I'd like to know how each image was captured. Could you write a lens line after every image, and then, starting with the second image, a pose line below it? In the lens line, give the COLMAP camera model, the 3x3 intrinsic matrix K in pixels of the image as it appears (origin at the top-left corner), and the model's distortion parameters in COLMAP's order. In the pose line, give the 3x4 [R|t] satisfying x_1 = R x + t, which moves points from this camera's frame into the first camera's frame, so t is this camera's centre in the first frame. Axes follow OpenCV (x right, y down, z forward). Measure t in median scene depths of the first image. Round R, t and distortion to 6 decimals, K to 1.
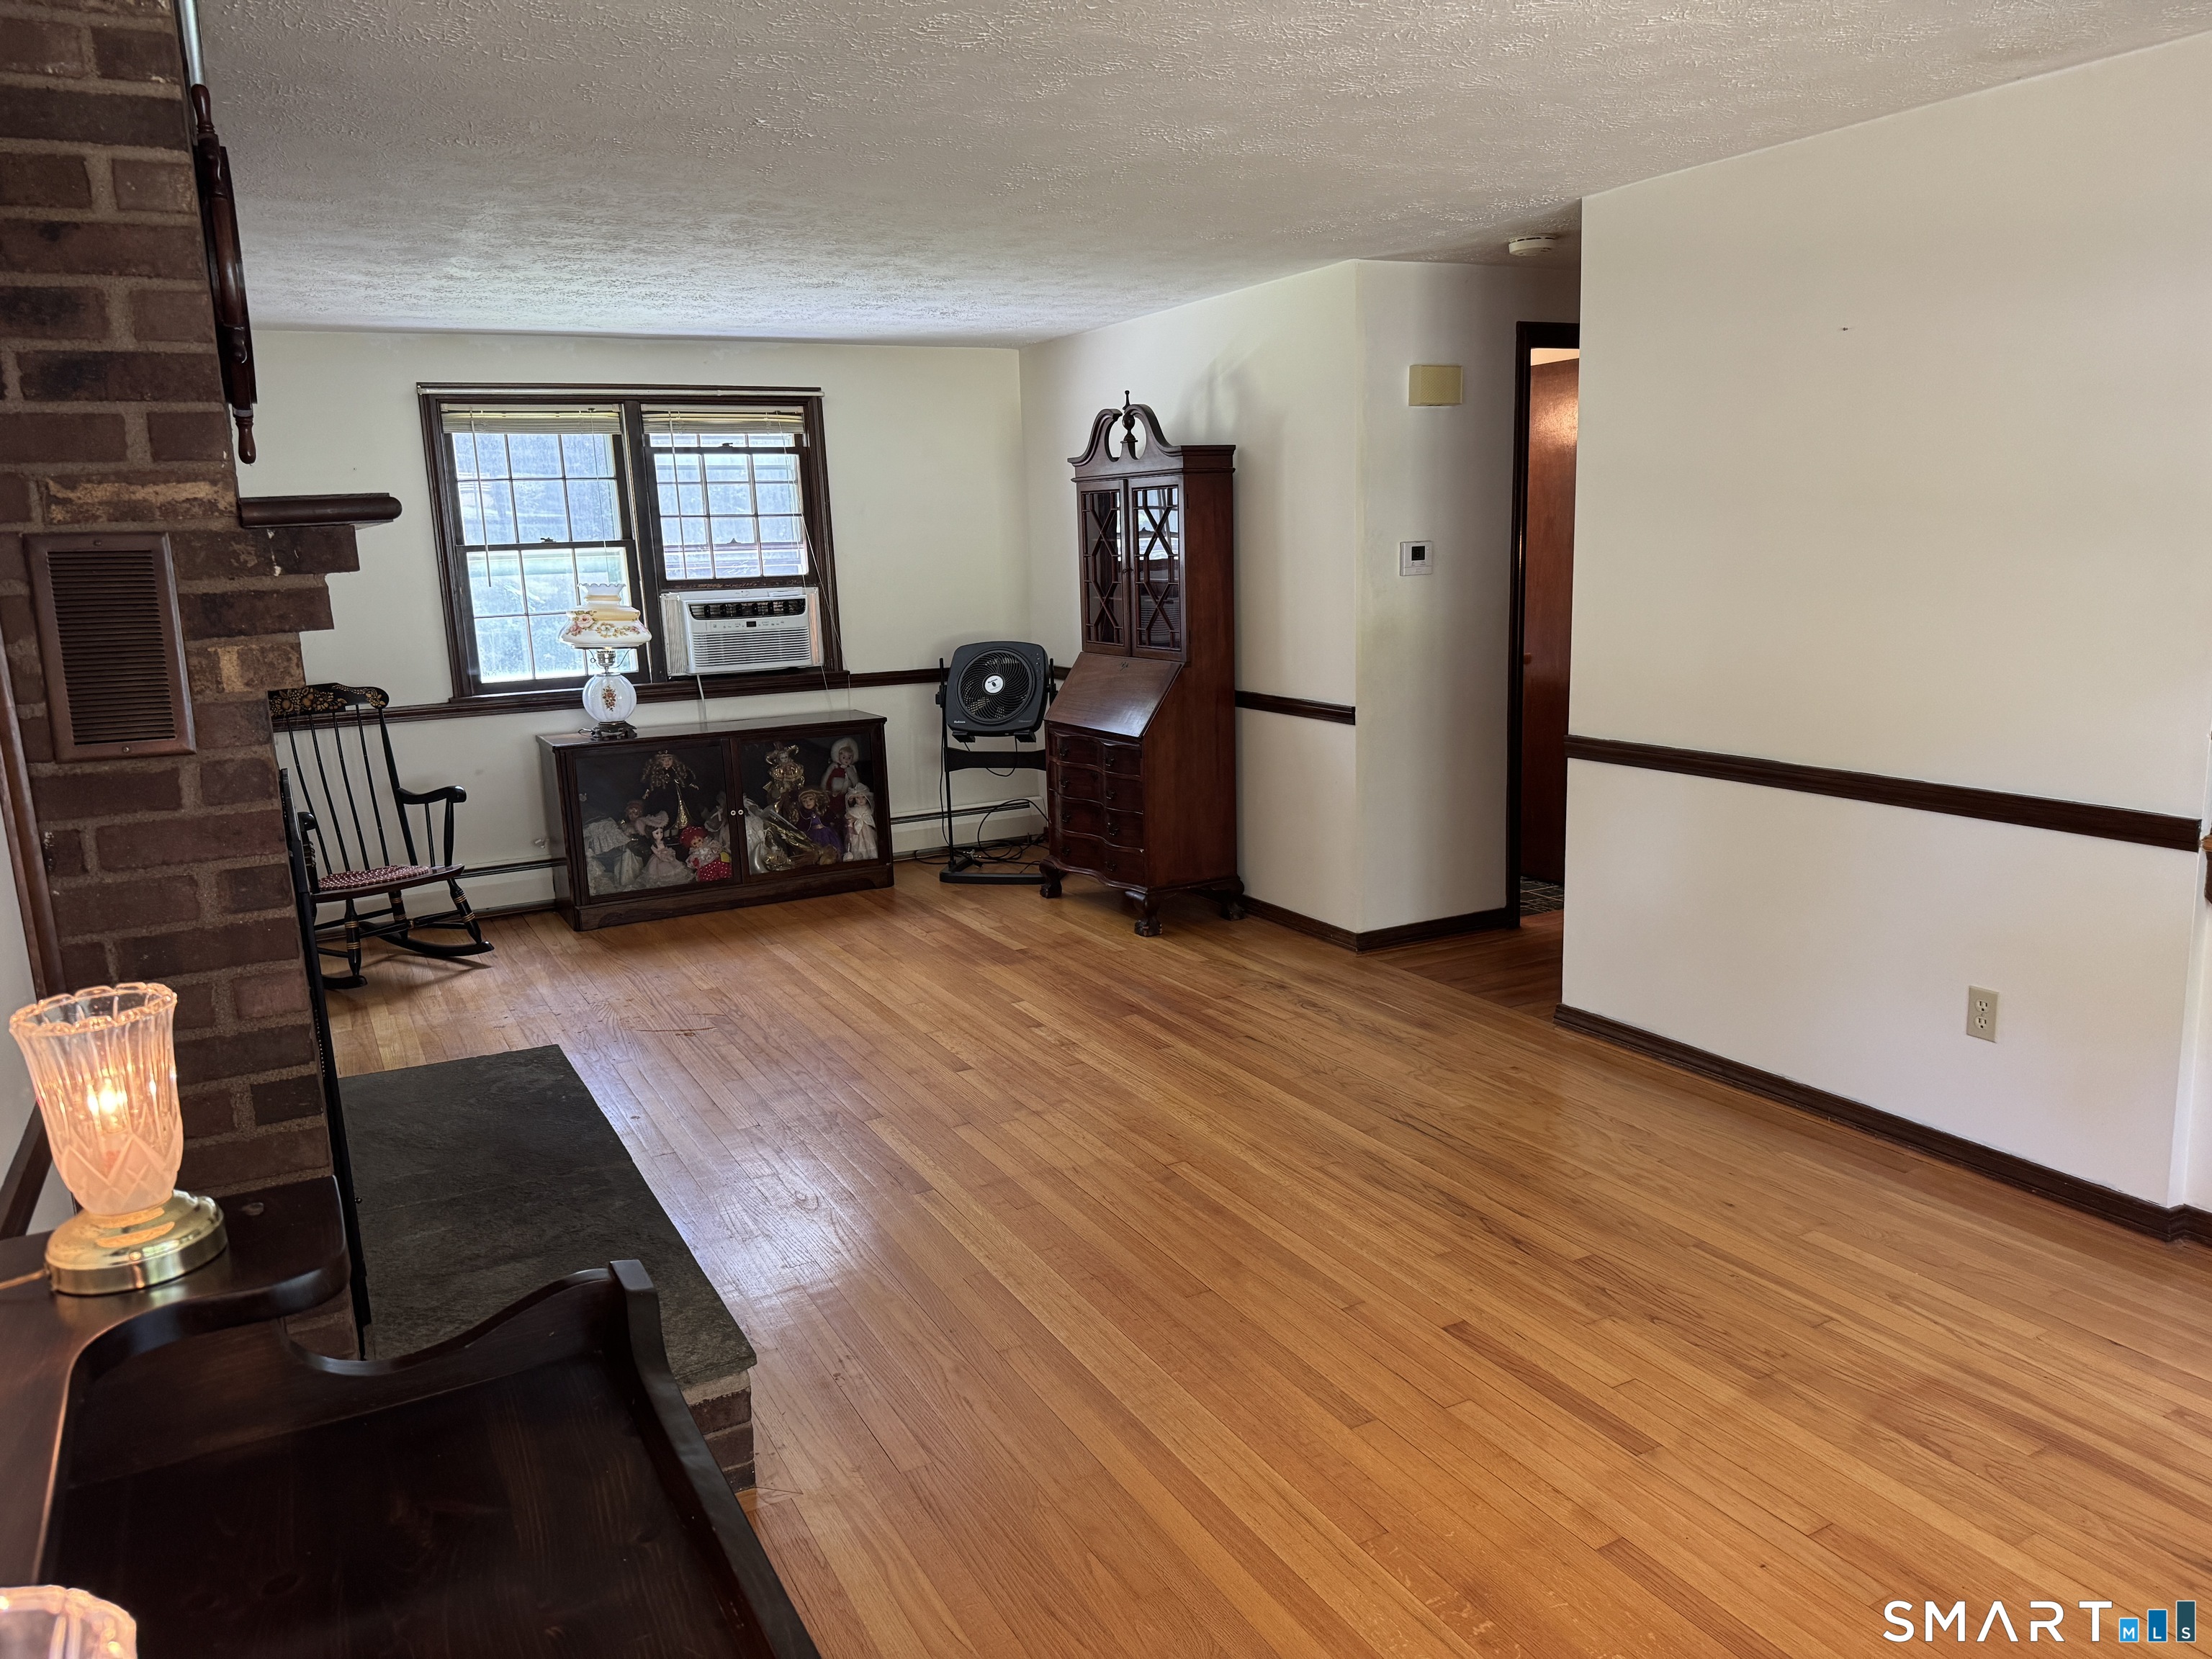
lens RADIAL K [[1538.2, 0, 1098.7], [0, 1538.2, 844.1], [0, 0, 1]] dist [0.089188, -0.135710]
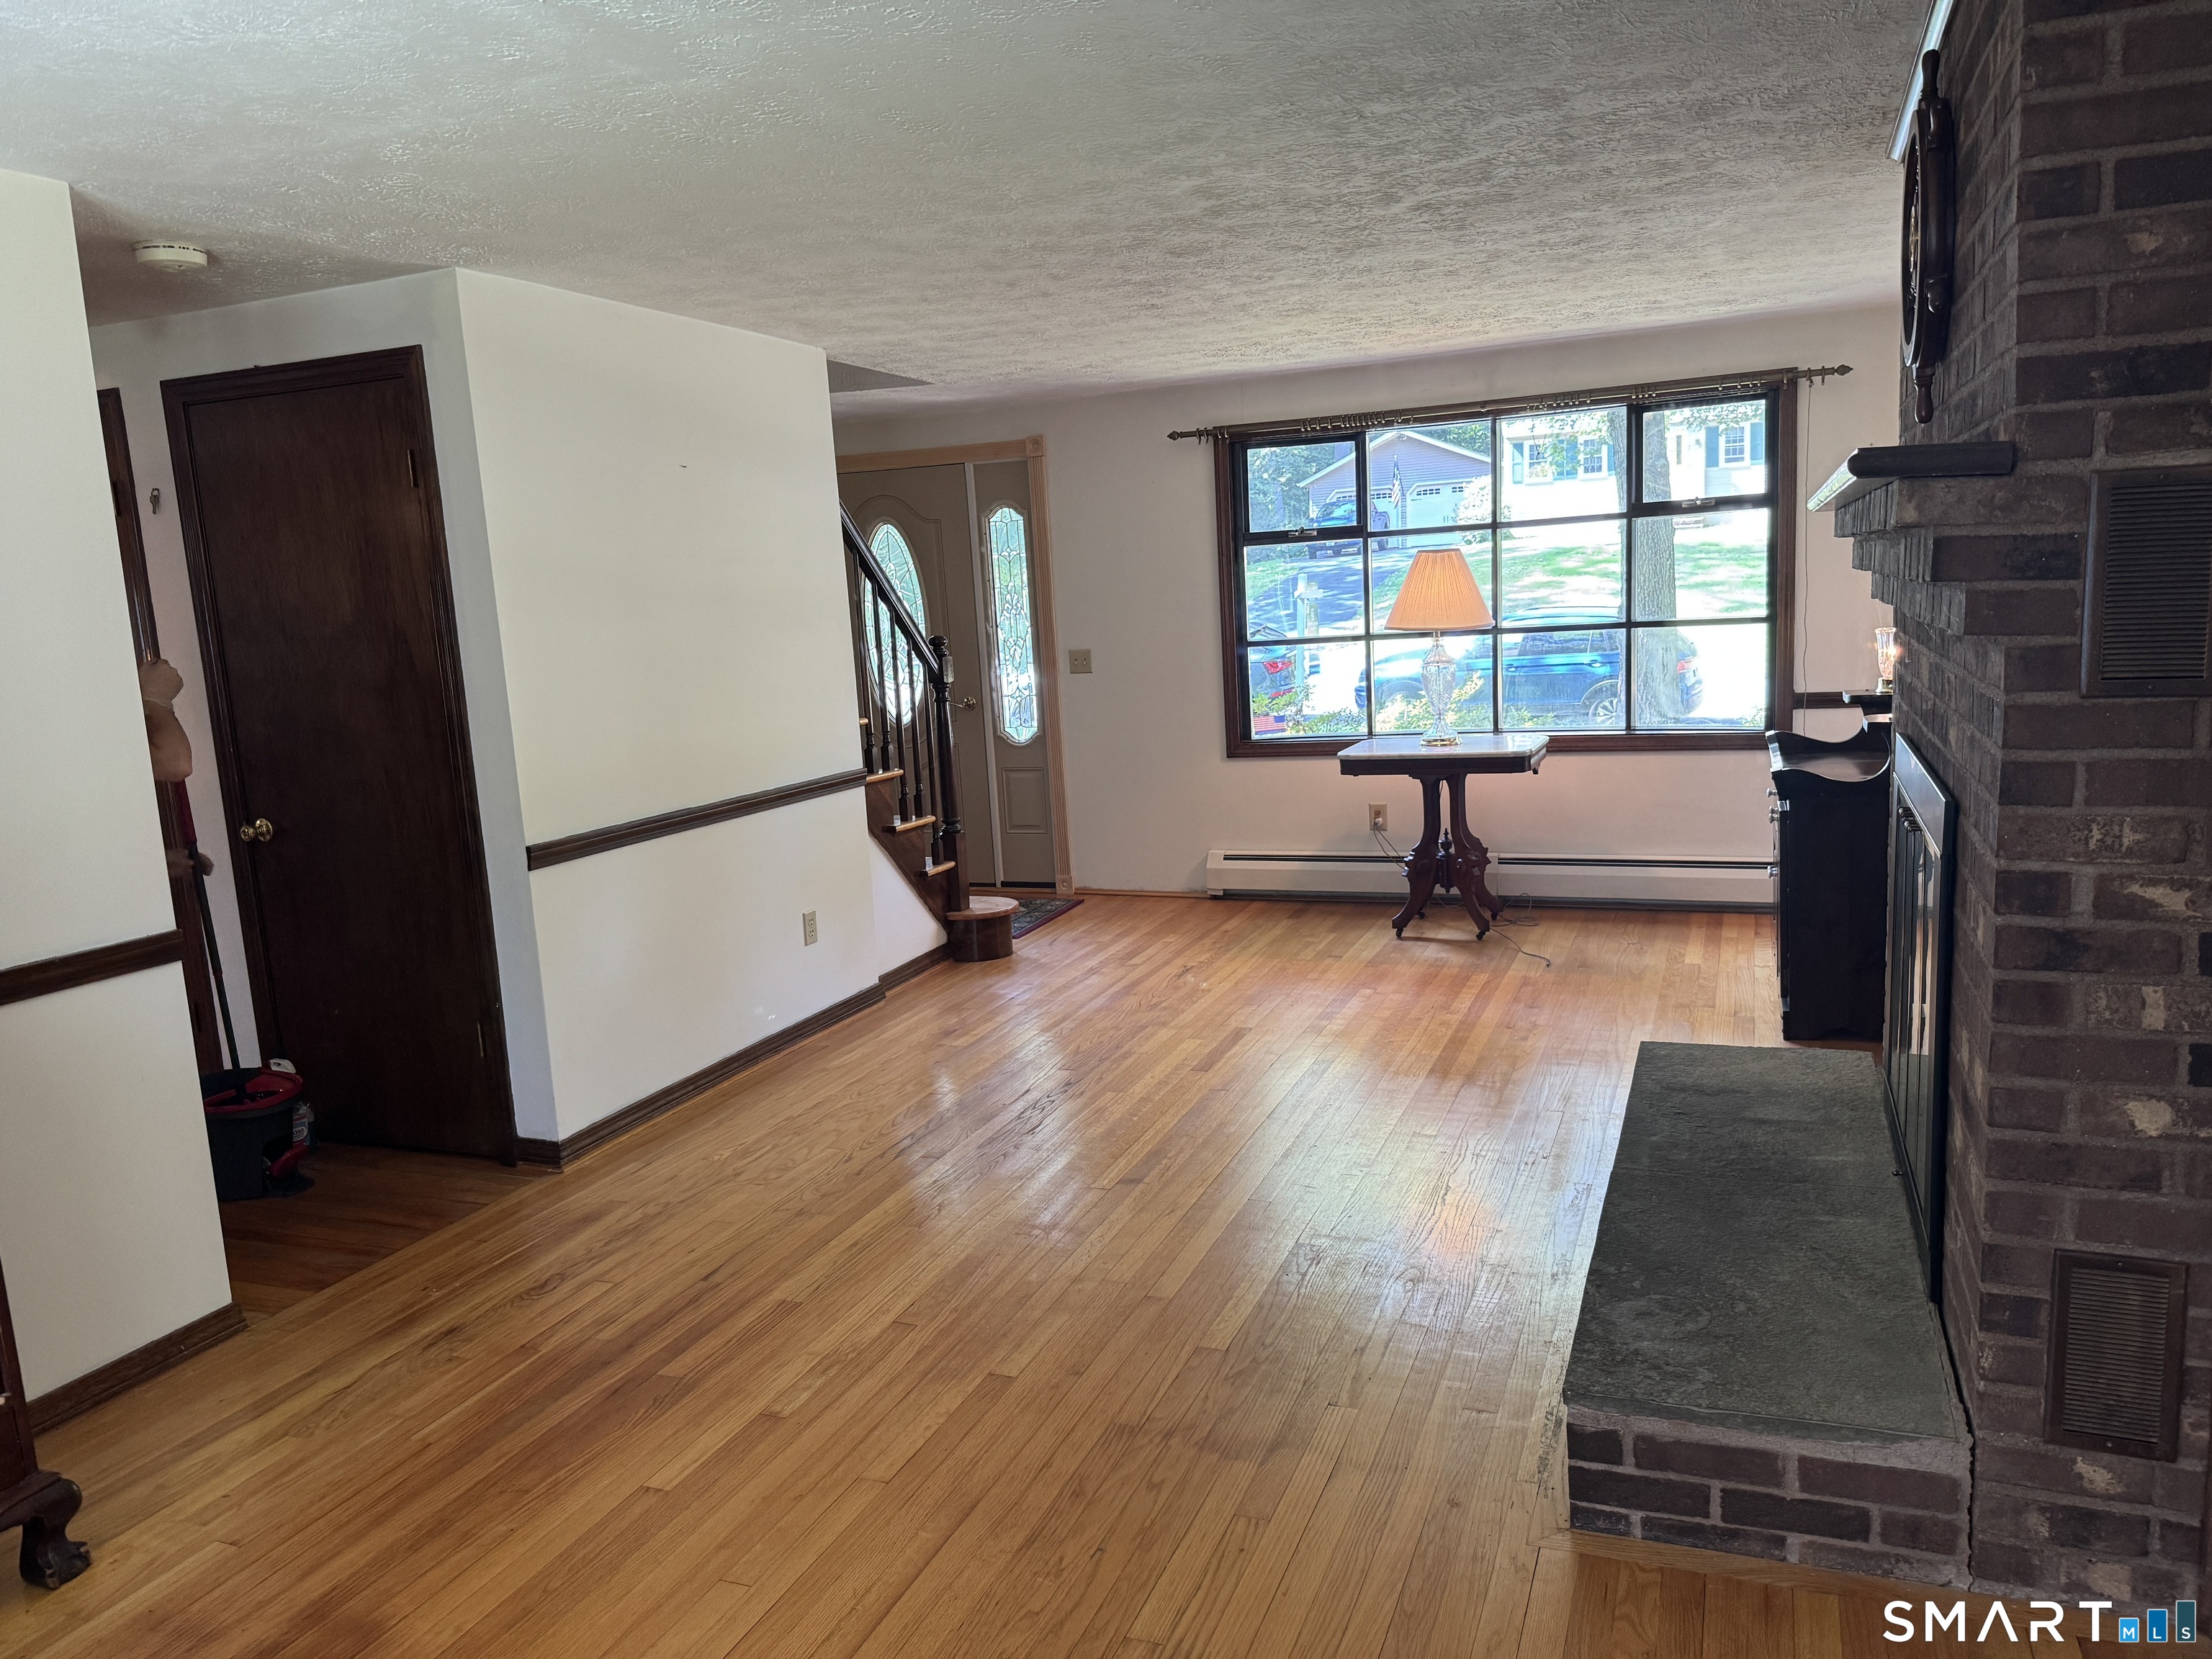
lens RADIAL K [[1571.4, 0, 1106.0], [0, 1571.4, 829.5], [0, 0, 1]] dist [0.031363, -0.053494]
pose [[-0.637809, -0.046310, 0.768801, -0.614195], [0.230560, 0.940936, 0.247955, -0.227191], [-0.734875, 0.335403, -0.589460, 1.266842]]
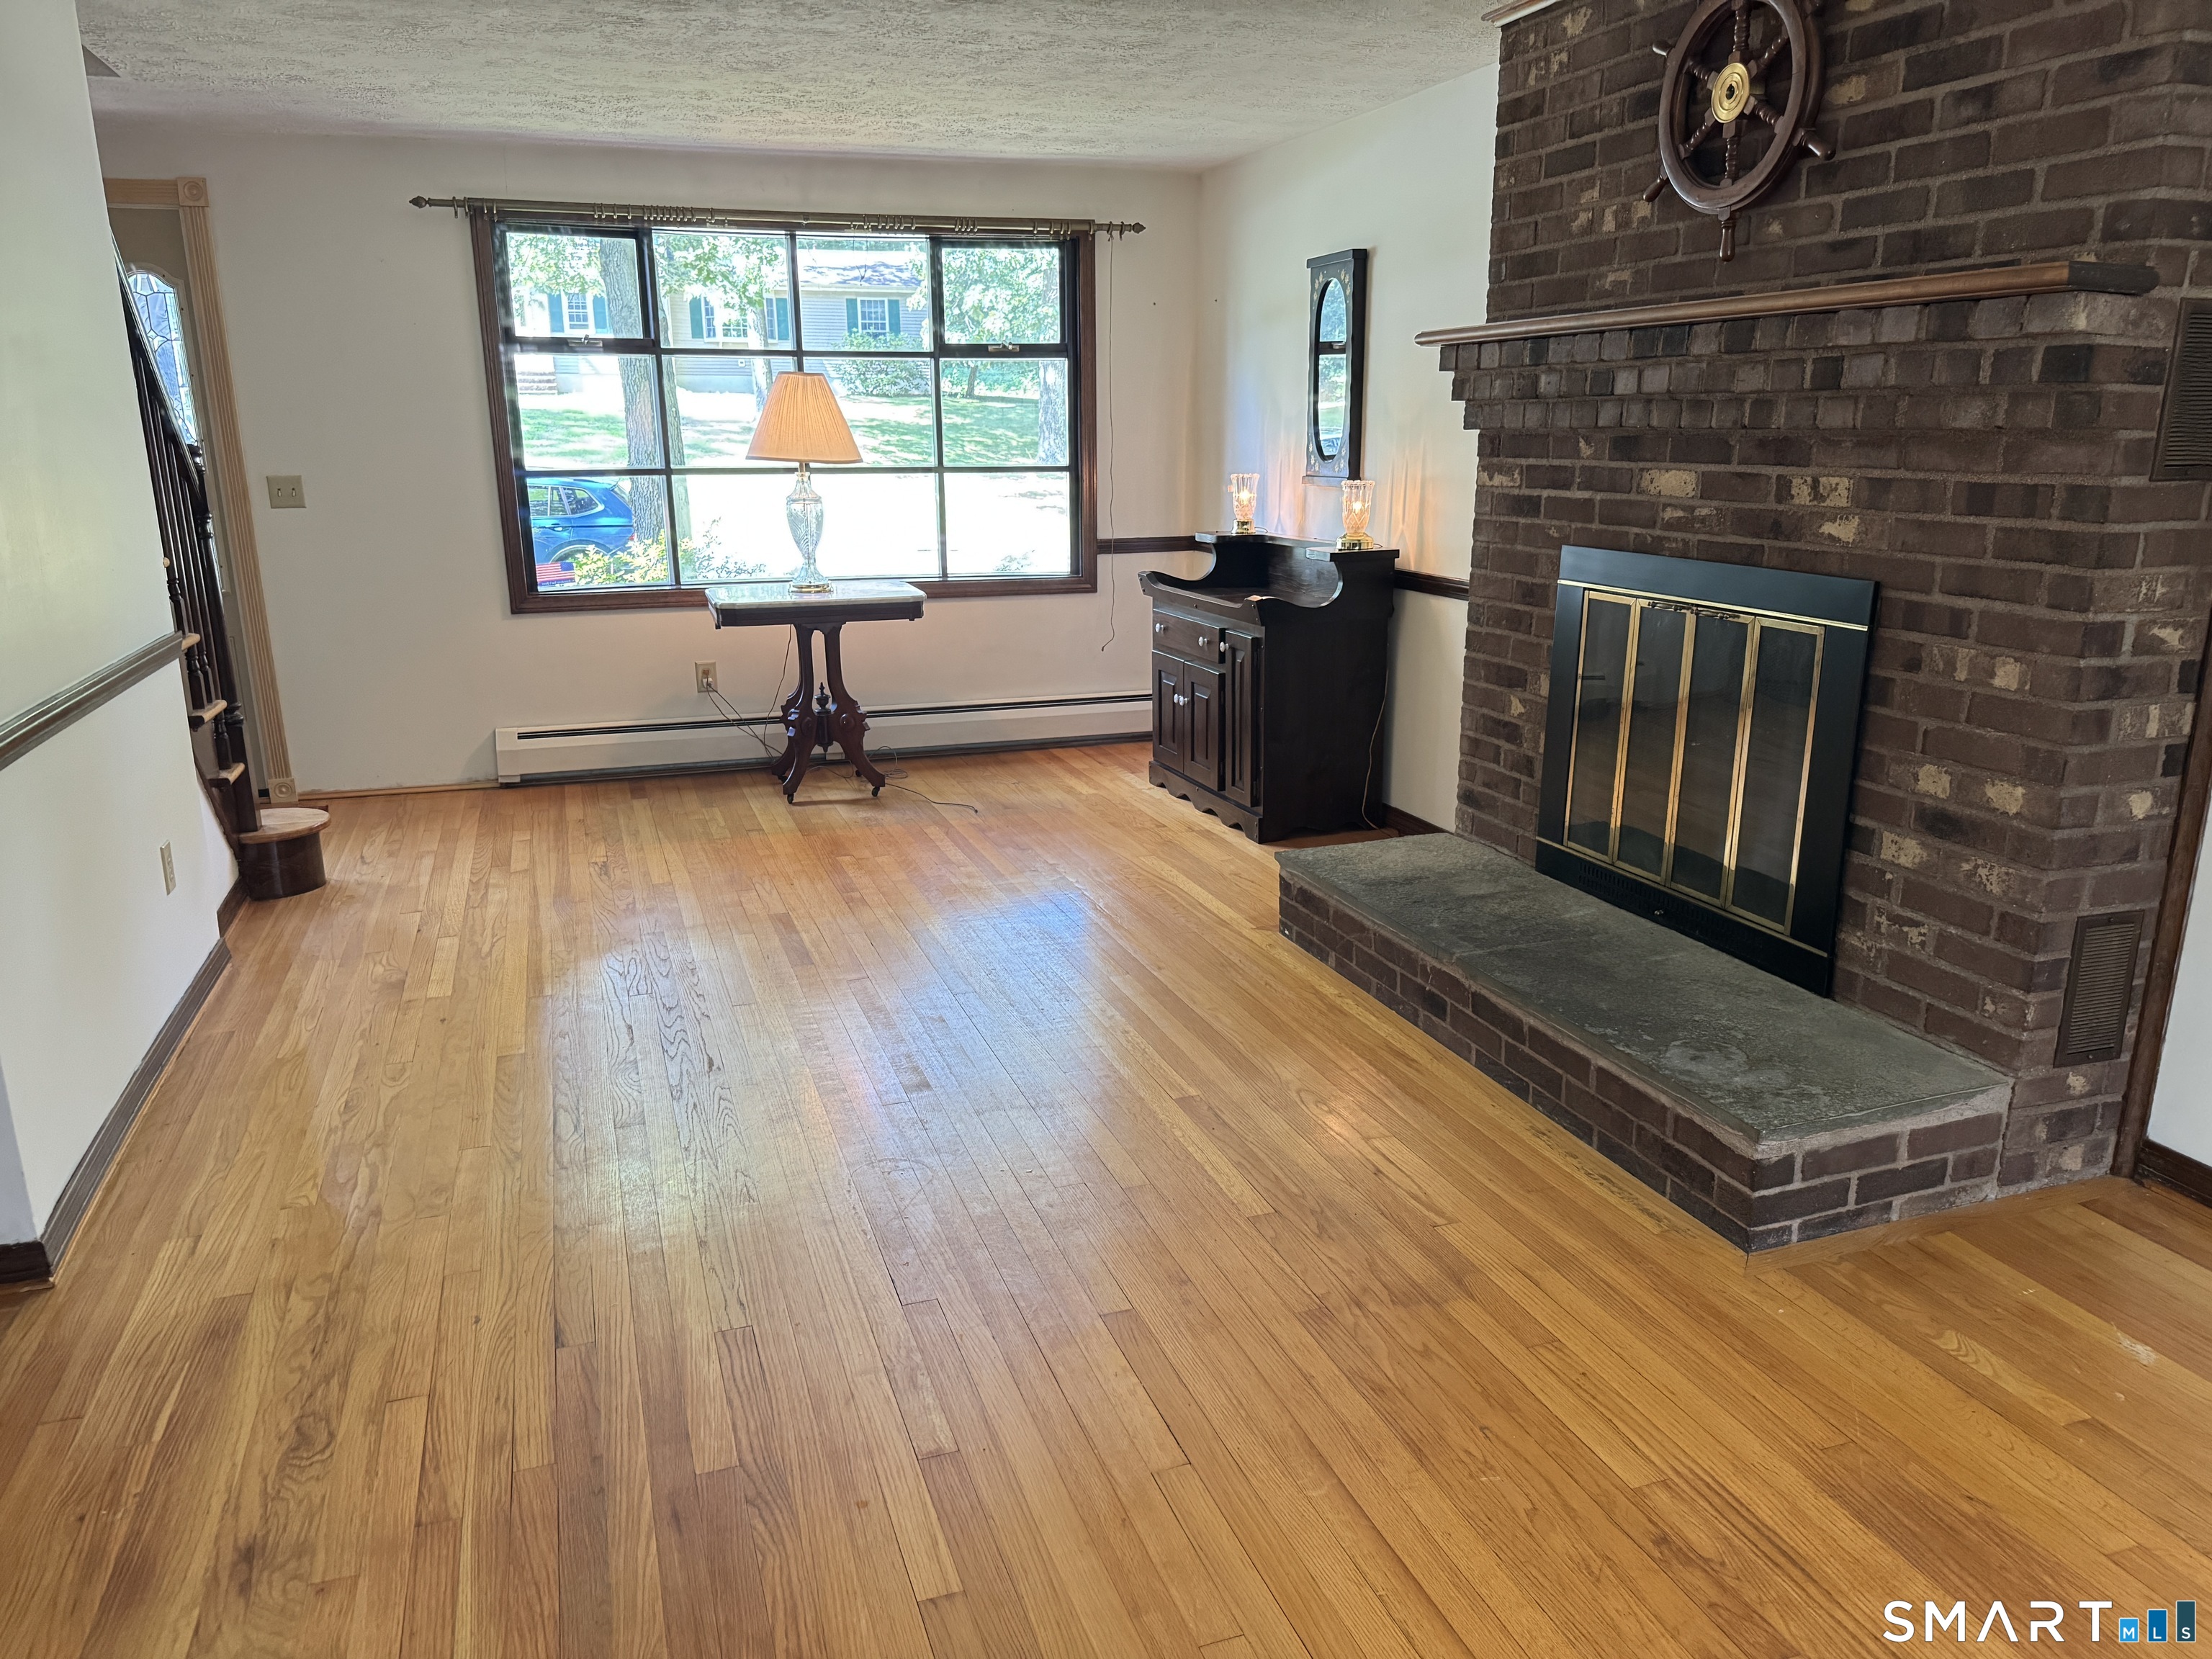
lens RADIAL K [[1569.8, 0, 1117.0], [0, 1569.8, 843.5], [0, 0, 1]] dist [0.042668, -0.059452]
pose [[-0.988296, 0.002649, 0.152528, -0.170943], [0.070241, 0.895457, 0.439572, -0.247627], [-0.135418, 0.445141, -0.885162, 1.400387]]
